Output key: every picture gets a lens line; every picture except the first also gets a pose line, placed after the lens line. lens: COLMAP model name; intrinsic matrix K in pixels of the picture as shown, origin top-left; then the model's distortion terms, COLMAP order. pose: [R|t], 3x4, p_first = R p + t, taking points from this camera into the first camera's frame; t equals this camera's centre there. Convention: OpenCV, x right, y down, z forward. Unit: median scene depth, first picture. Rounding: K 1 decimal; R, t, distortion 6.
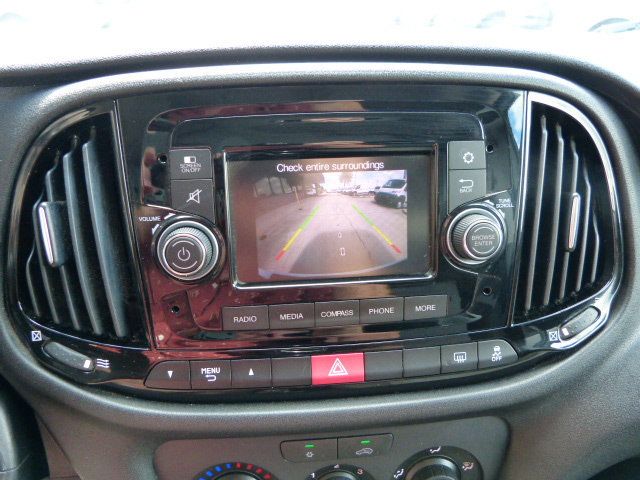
lens RADIAL K [[477.4, 0, 319.7], [0, 477.4, 242.6], [0, 0, 1]] dist [-0.024563, 0.012137]
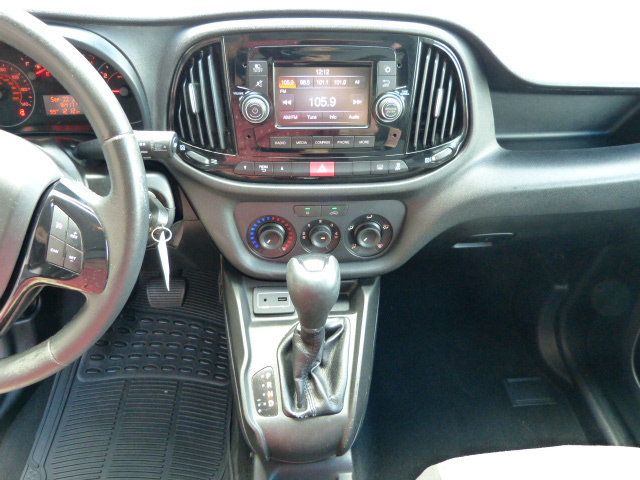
lens RADIAL K [[477.4, 0, 319.7], [0, 477.4, 242.6], [0, 0, 1]] dist [-0.024563, 0.012137]
pose [[0.998872, 0.046826, -0.007934, 0.061424], [-0.043146, 0.964515, 0.260480, 0.023950], [0.019850, -0.259844, 0.965447, -1.198035]]
